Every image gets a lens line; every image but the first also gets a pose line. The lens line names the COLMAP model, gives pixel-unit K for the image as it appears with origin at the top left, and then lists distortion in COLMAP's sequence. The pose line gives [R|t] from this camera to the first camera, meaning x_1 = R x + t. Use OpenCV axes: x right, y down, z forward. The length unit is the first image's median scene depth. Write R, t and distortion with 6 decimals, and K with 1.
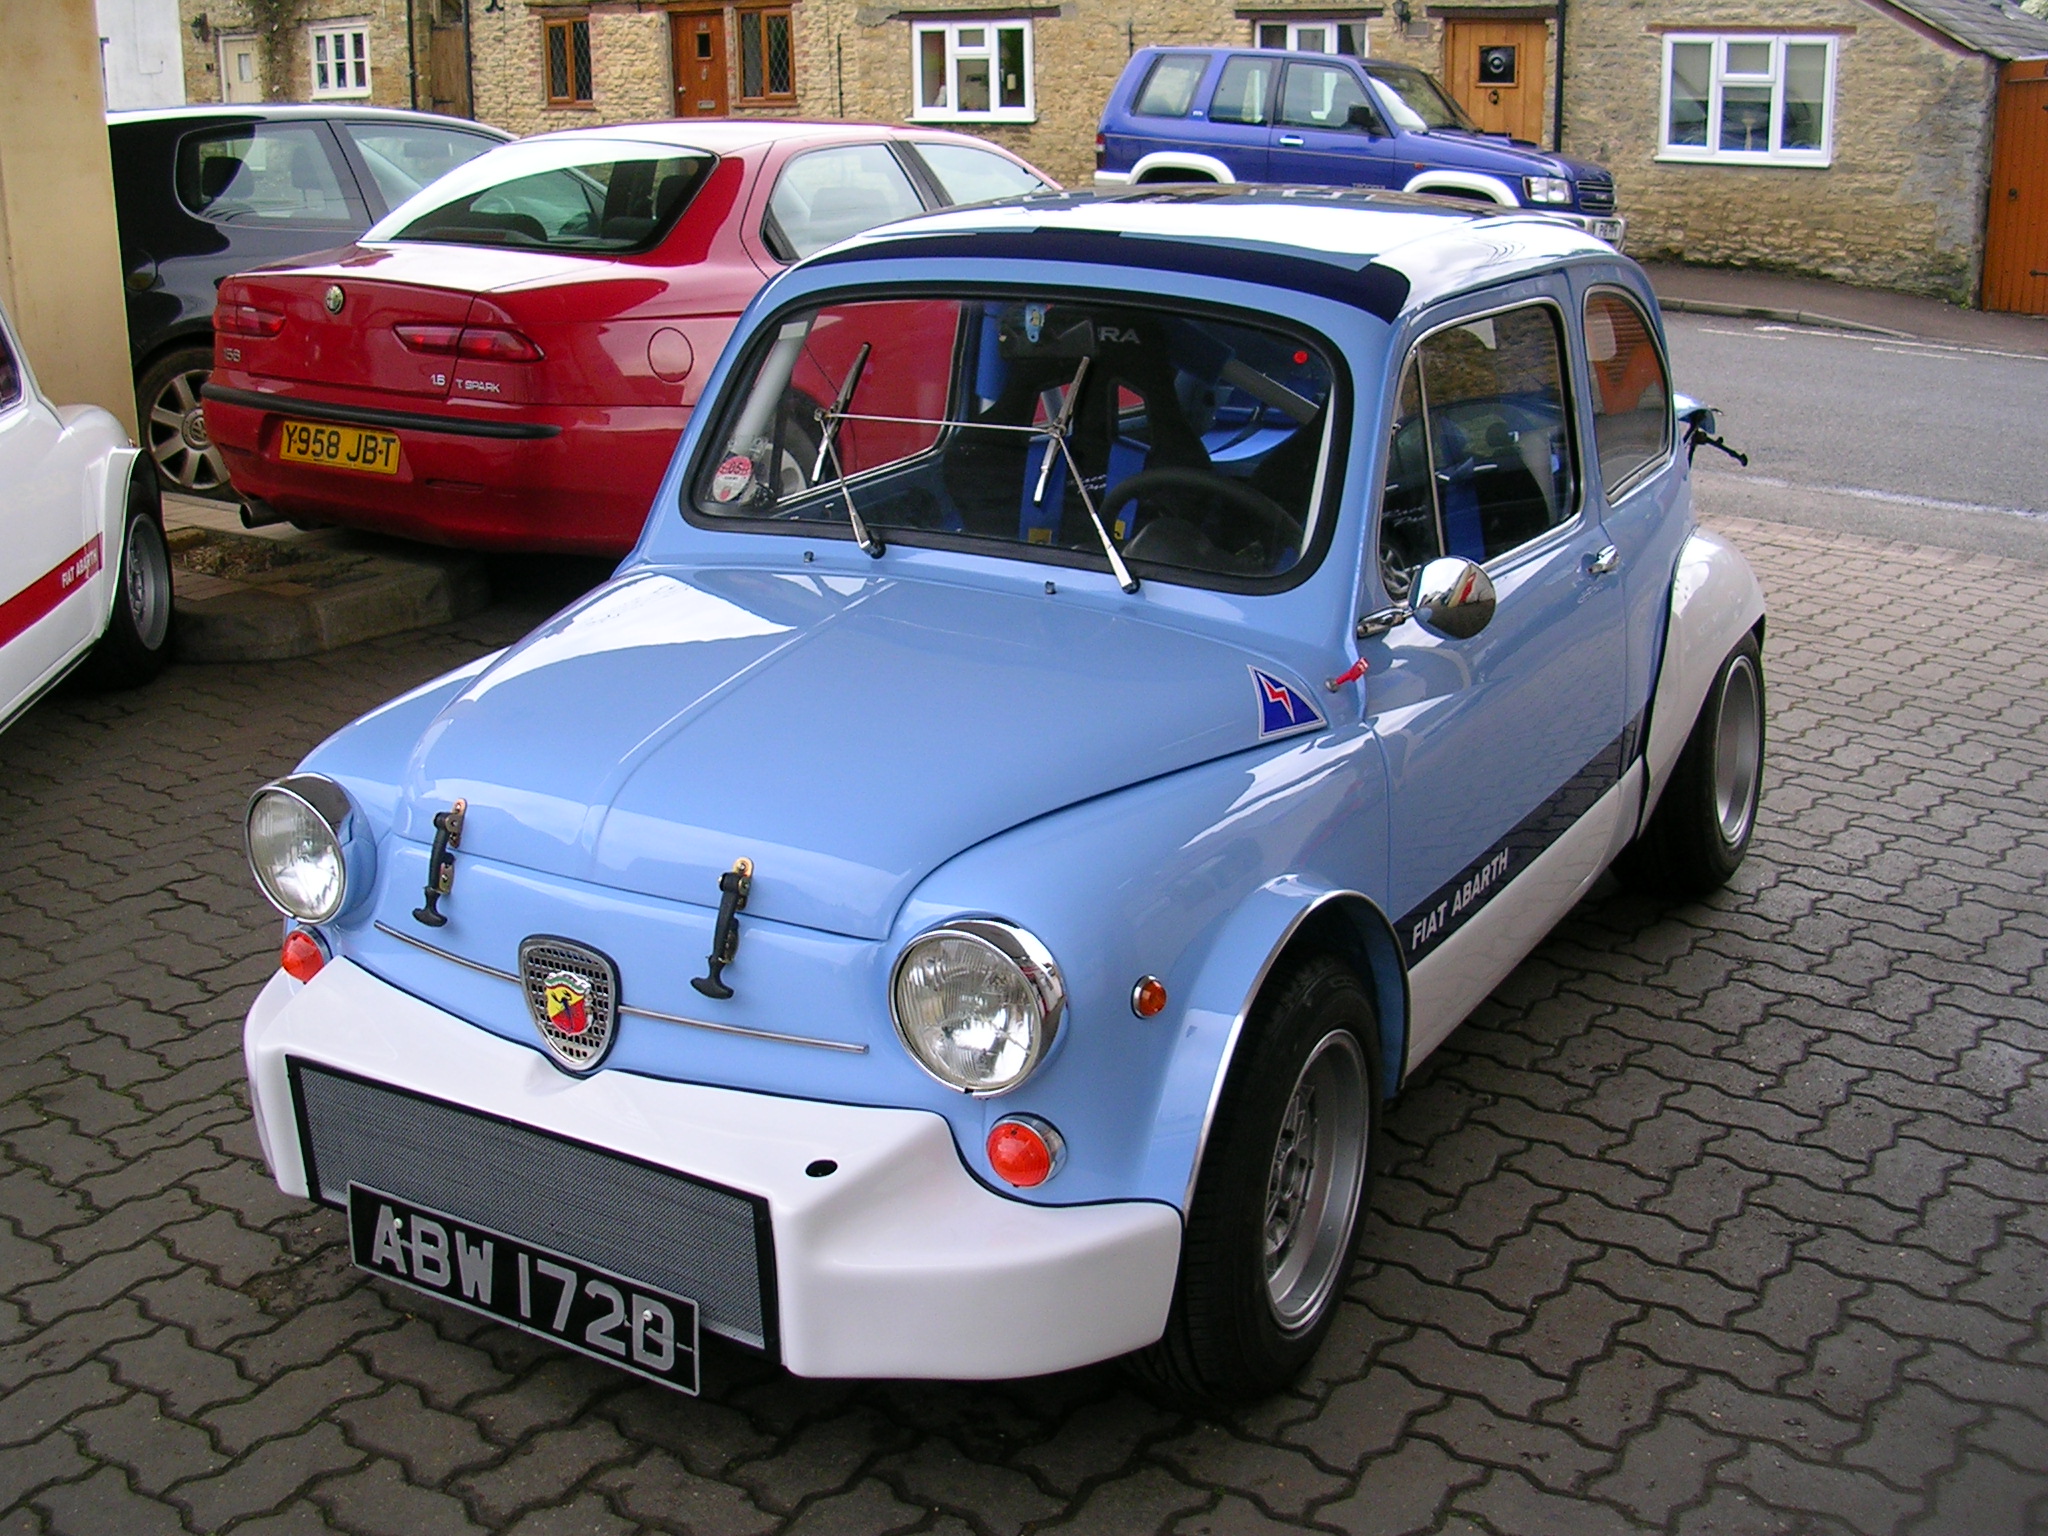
lens RADIAL K [[2307.9, 0, 1024.0], [0, 2307.9, 768.0], [0, 0, 1]] dist [-0.173913, 0.066130]
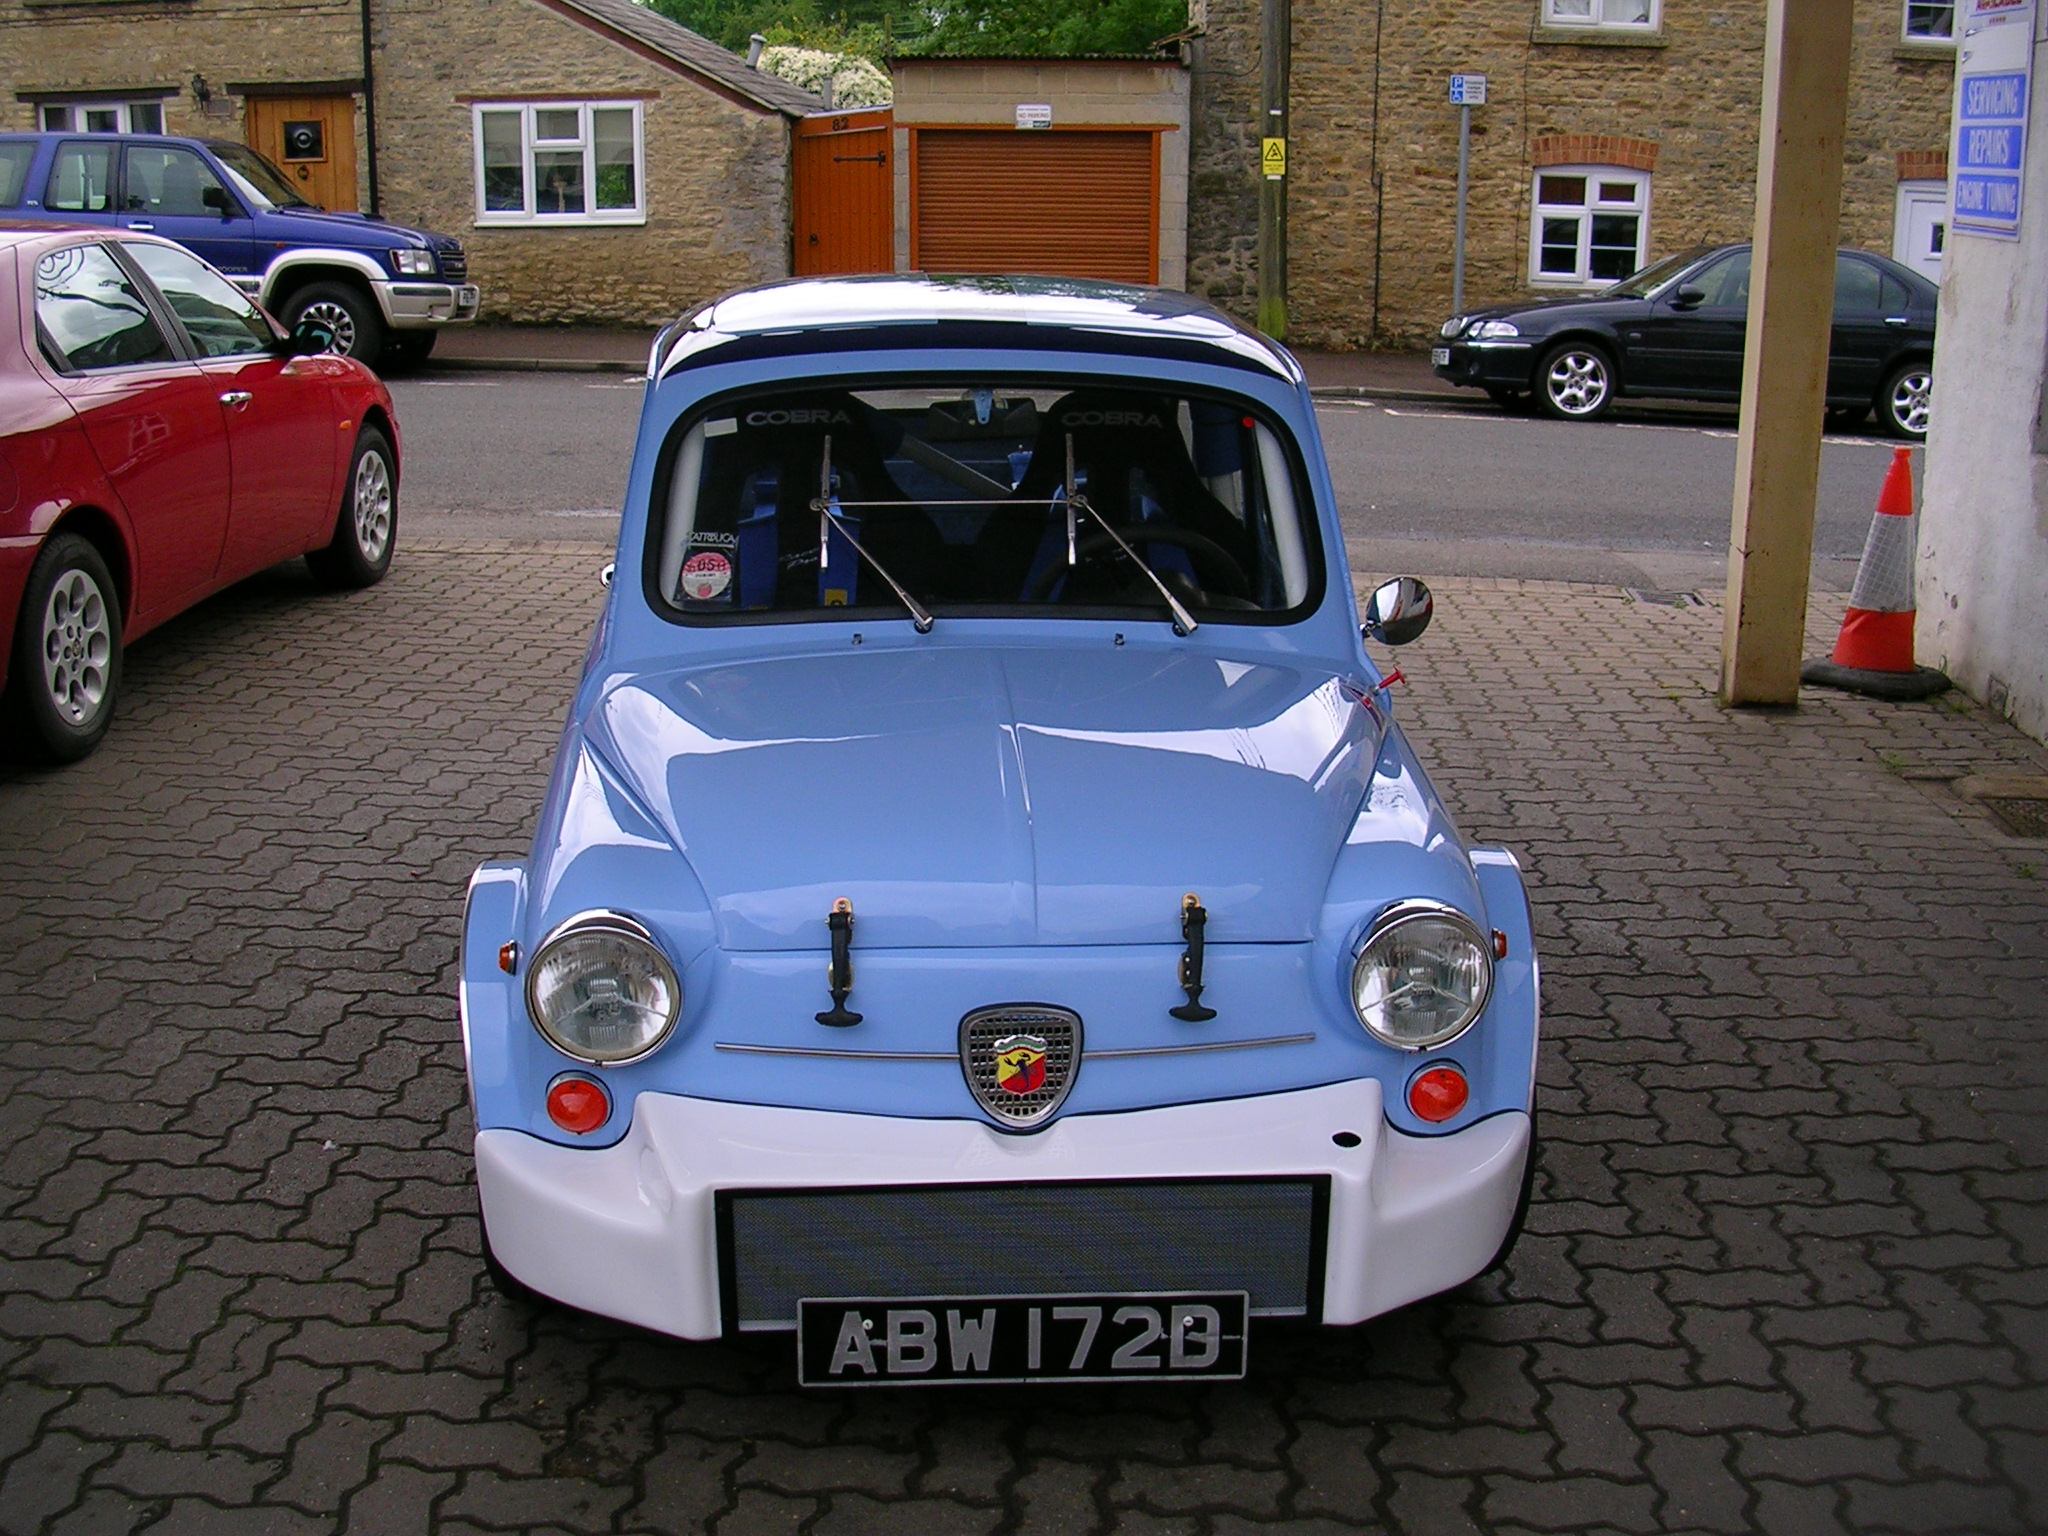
lens RADIAL K [[2307.9, 0, 1024.0], [0, 2307.9, 768.0], [0, 0, 1]] dist [-0.173913, 0.066130]
pose [[0.829174, -0.140742, 0.540982, -0.113938], [0.154997, 0.987724, 0.019399, -0.007947], [-0.537071, 0.067765, 0.840810, 0.015058]]
